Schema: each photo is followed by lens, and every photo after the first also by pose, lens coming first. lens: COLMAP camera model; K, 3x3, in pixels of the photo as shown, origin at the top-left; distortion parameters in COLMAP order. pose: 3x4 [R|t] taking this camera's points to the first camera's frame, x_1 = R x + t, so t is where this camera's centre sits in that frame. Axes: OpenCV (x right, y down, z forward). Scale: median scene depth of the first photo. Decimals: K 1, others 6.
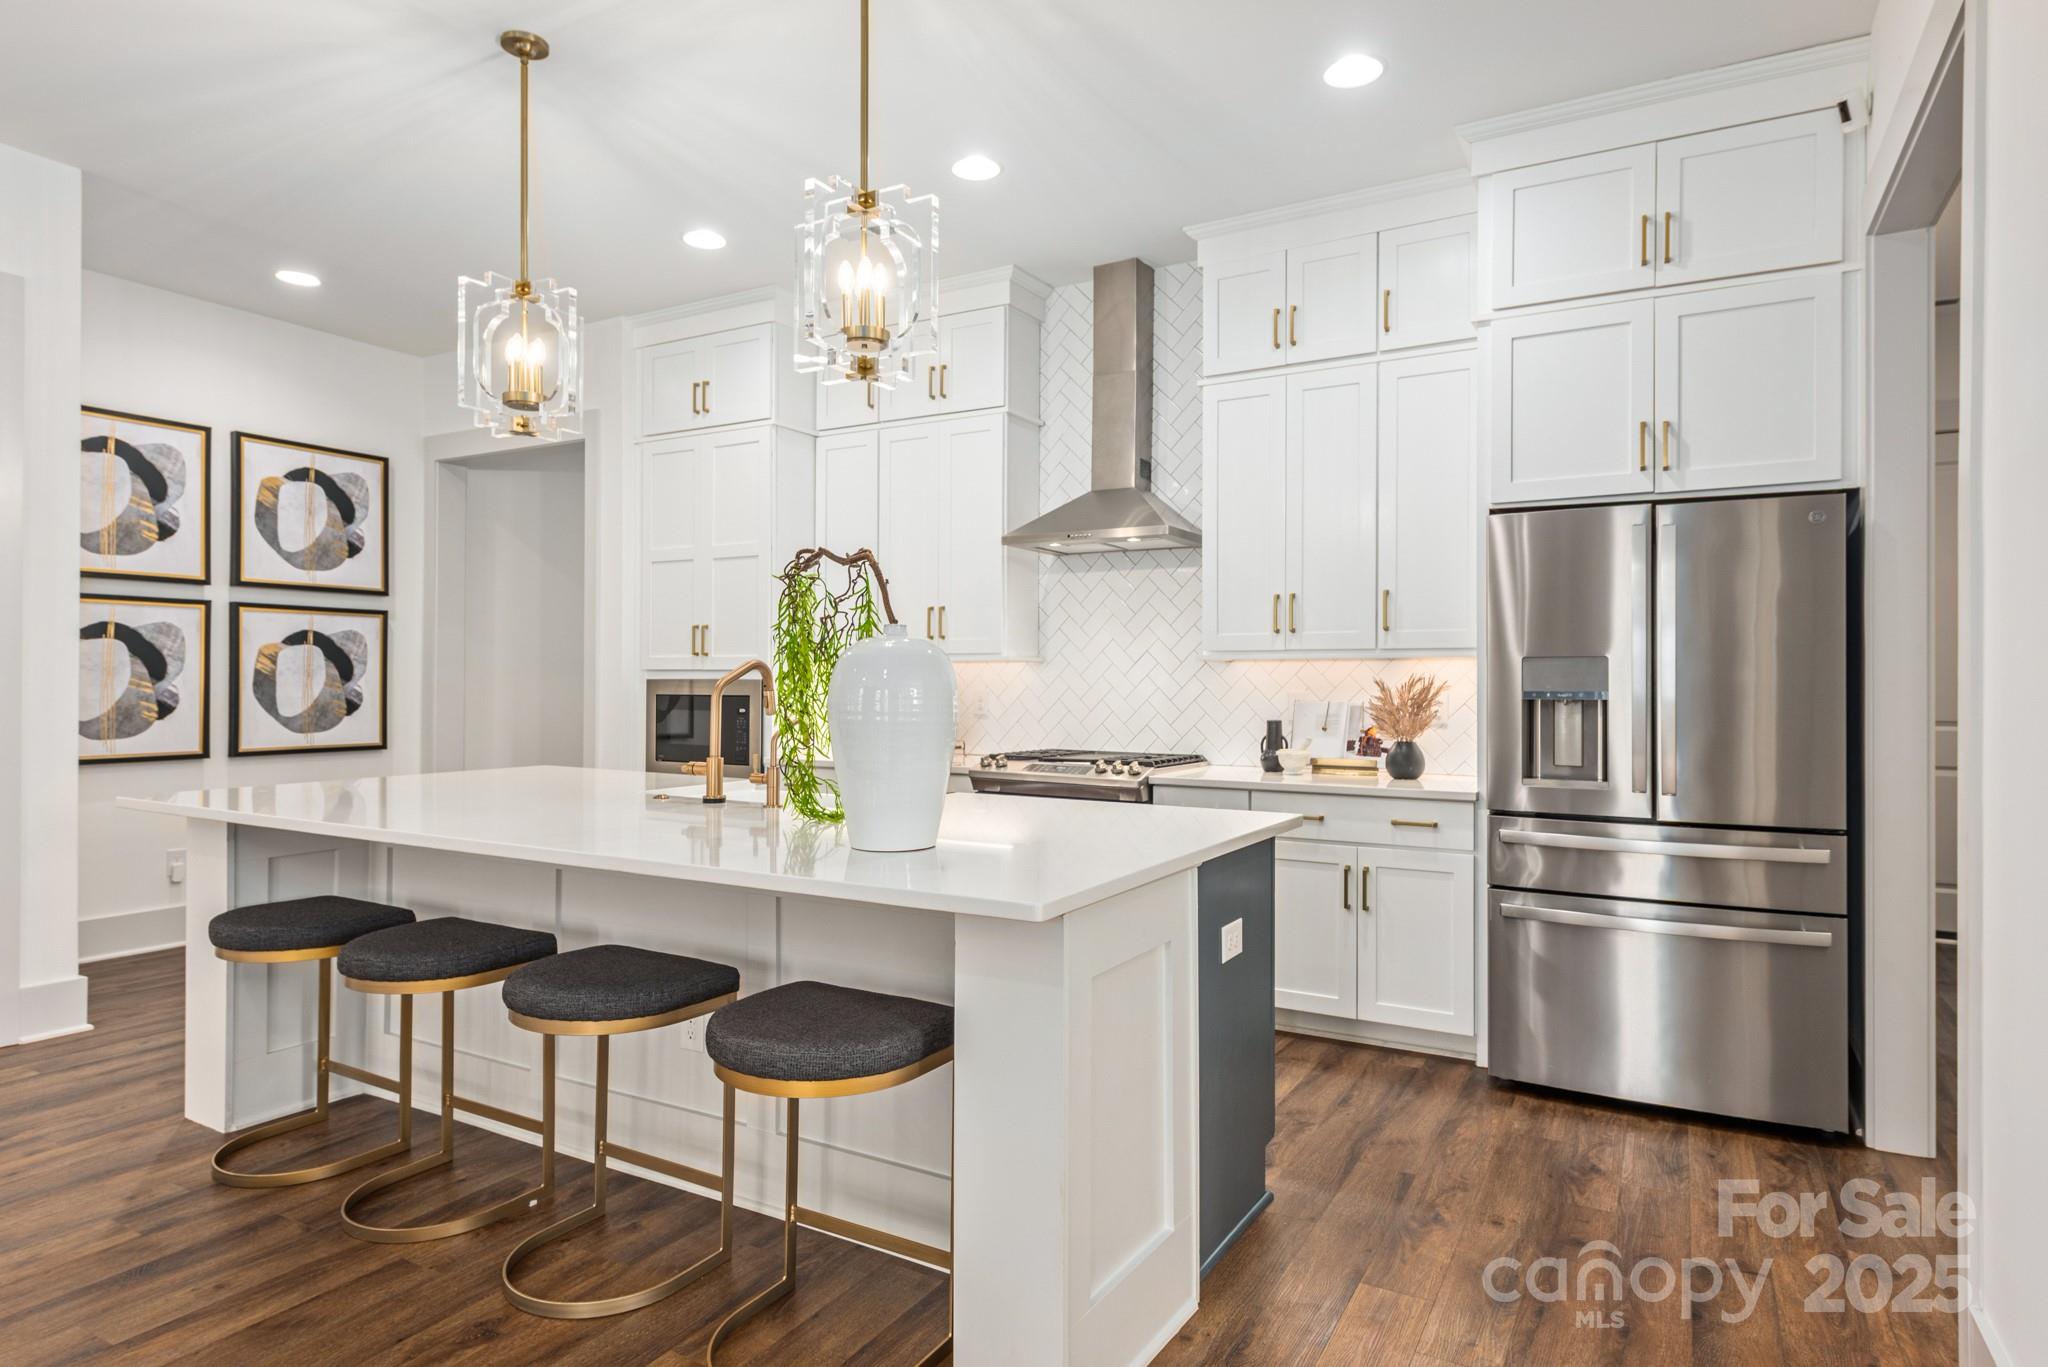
lens RADIAL K [[1143.8, 0, 1030.6], [0, 1143.8, 675.8], [0, 0, 1]] dist [0.010490, -0.002725]
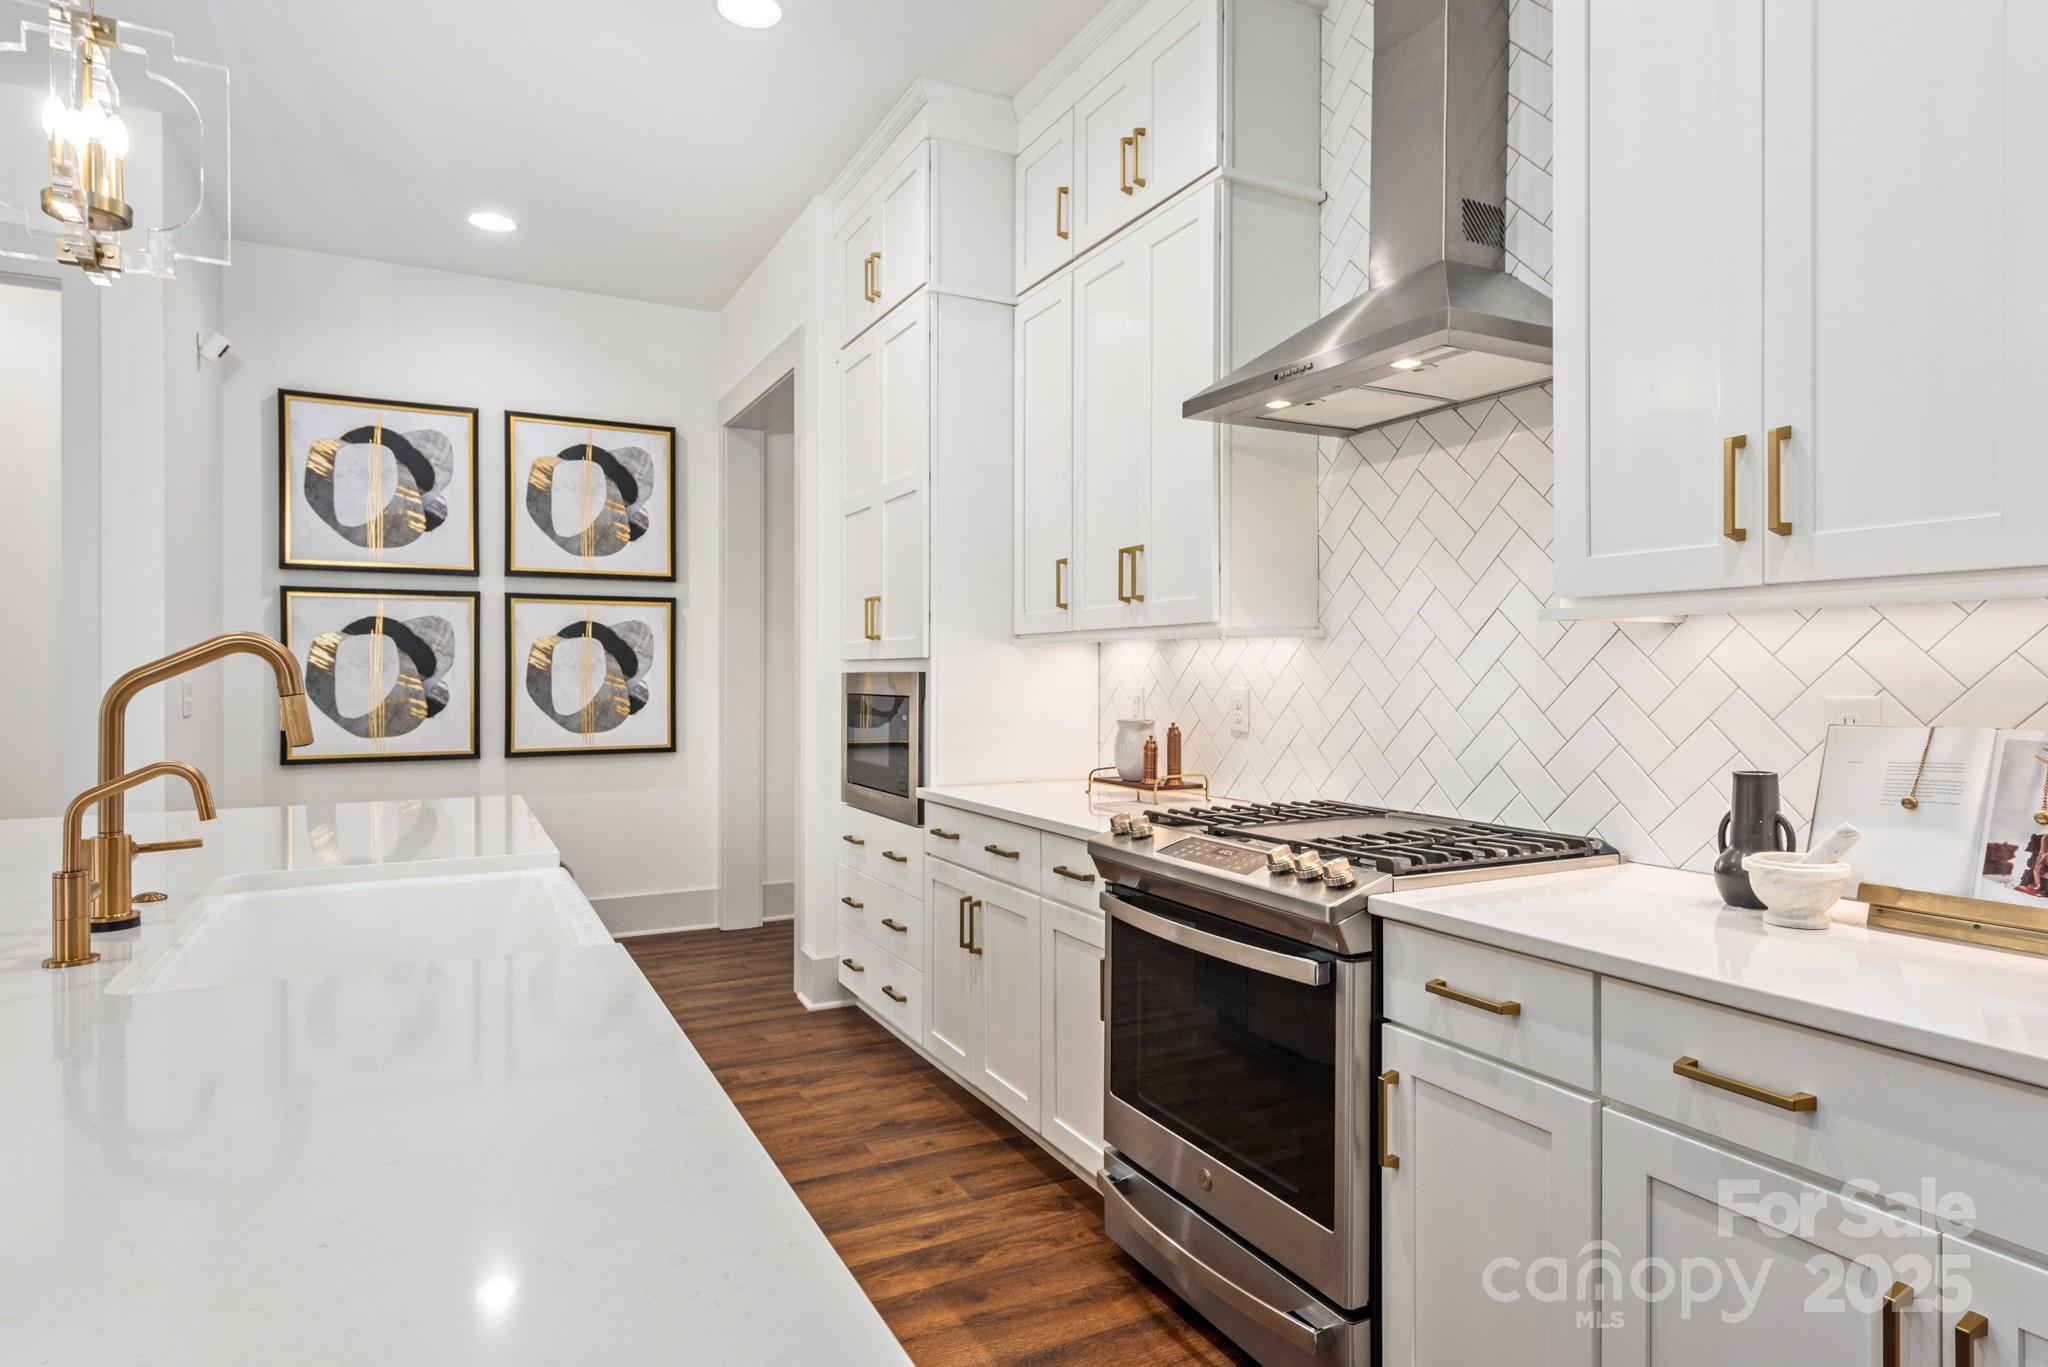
lens RADIAL K [[1143.8, 0, 1031.0], [0, 1143.8, 679.2], [0, 0, 1]] dist [0.010490, -0.002725]
pose [[0.844738, -0.002171, -0.535175, 0.179963], [0.007006, 0.999951, 0.007001, 0.002867], [0.535134, -0.009663, 0.844712, 0.458479]]
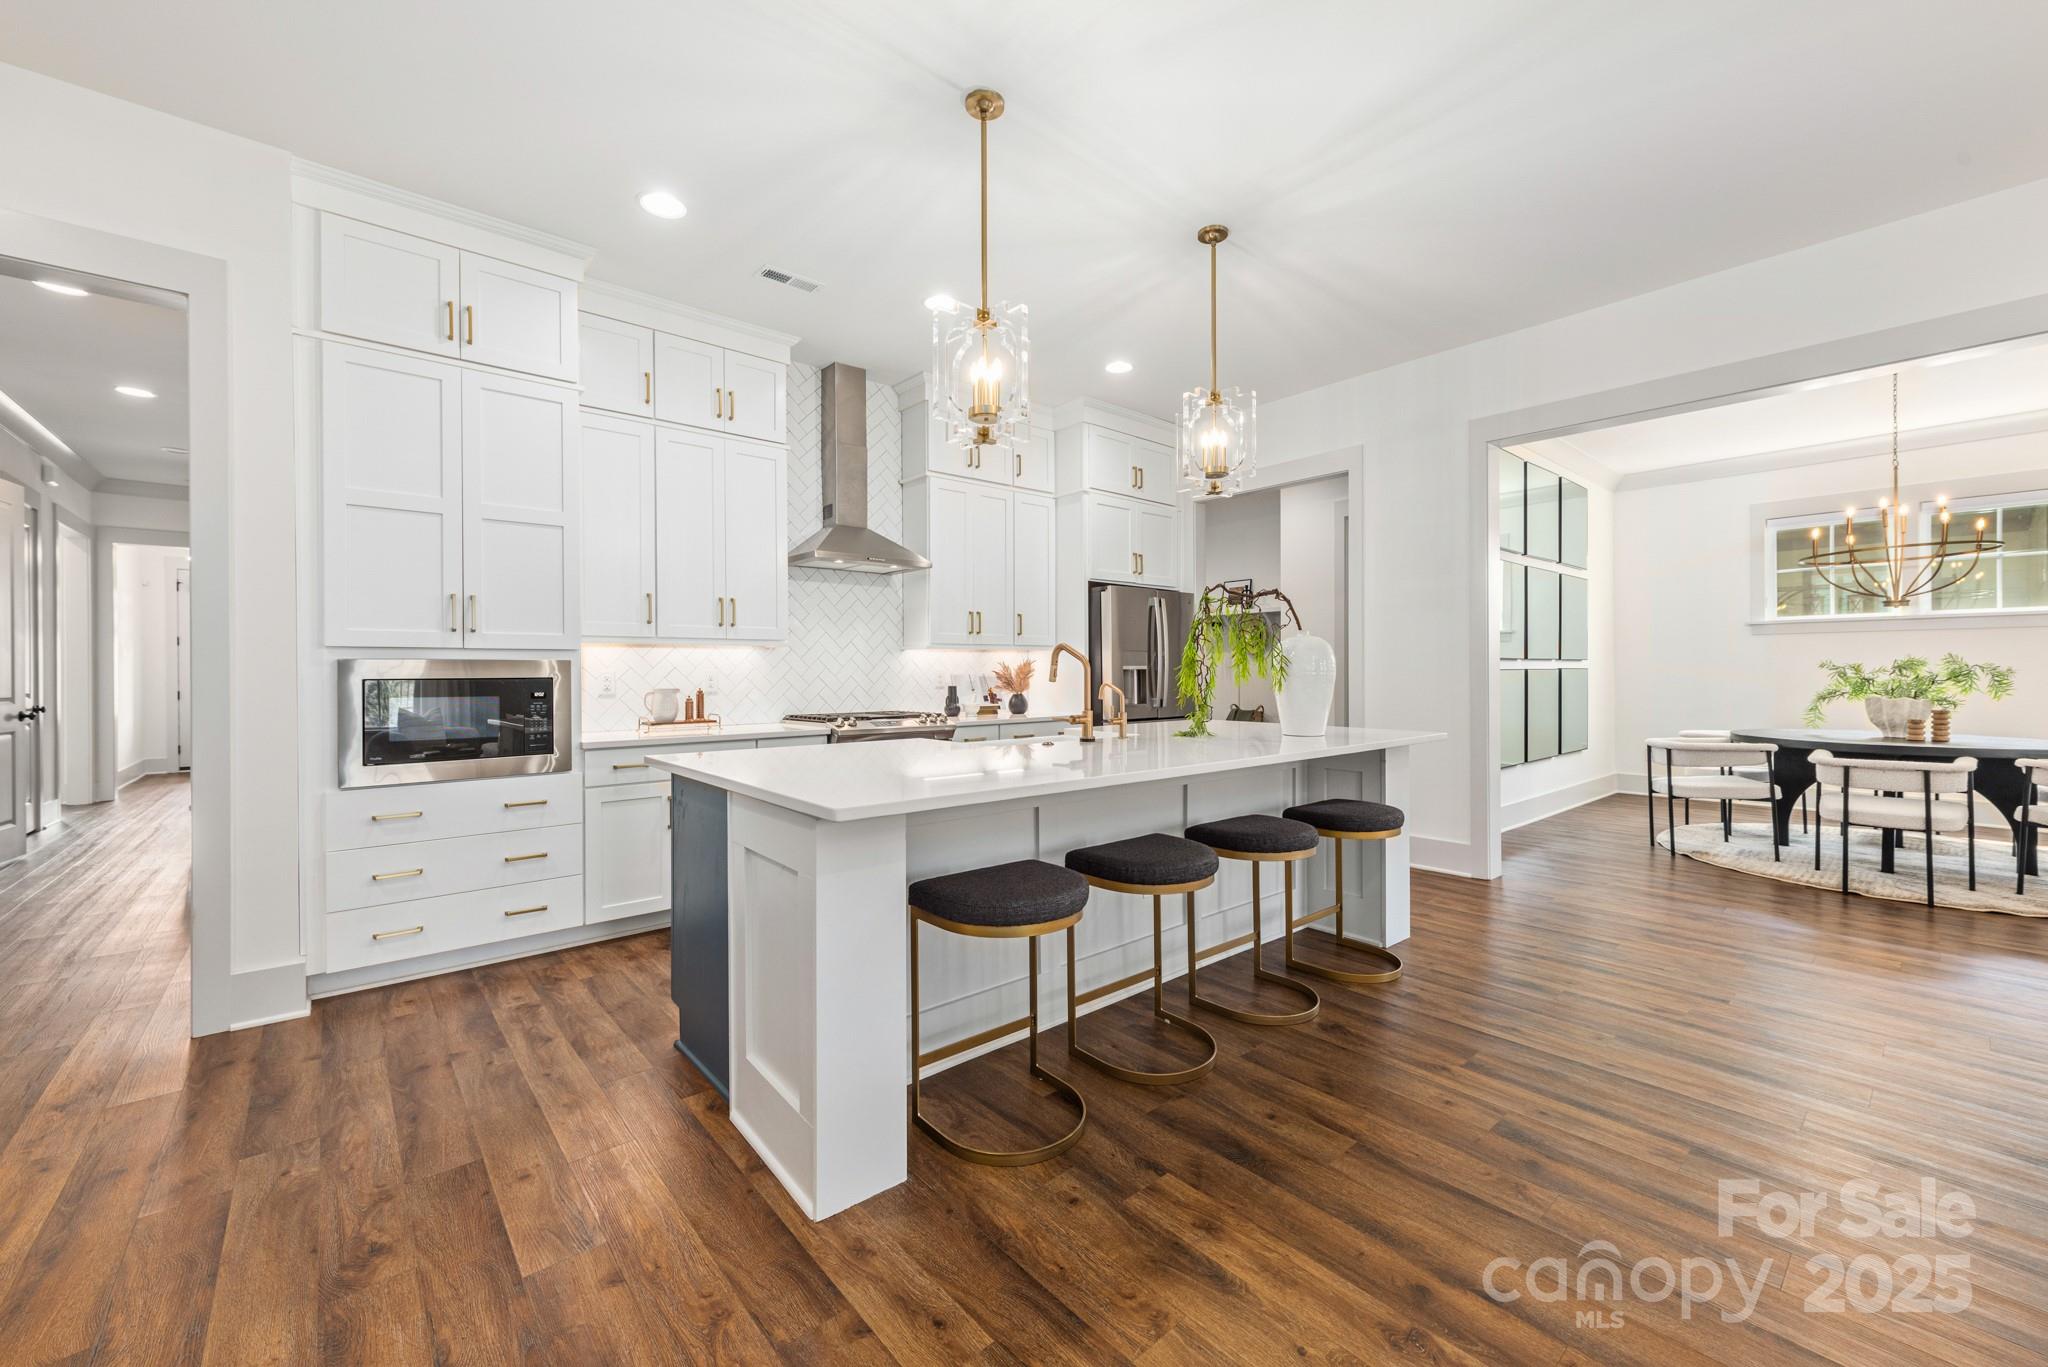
lens RADIAL K [[804.0, 0, 1032.3], [0, 804.0, 675.4], [0, 0, 1]] dist [0.002708, 0.000073]
pose [[0.331806, -0.011623, 0.943276, -0.723488], [0.000801, 0.999927, 0.012040, 0.008011], [-0.943347, -0.003239, 0.331791, 0.418457]]
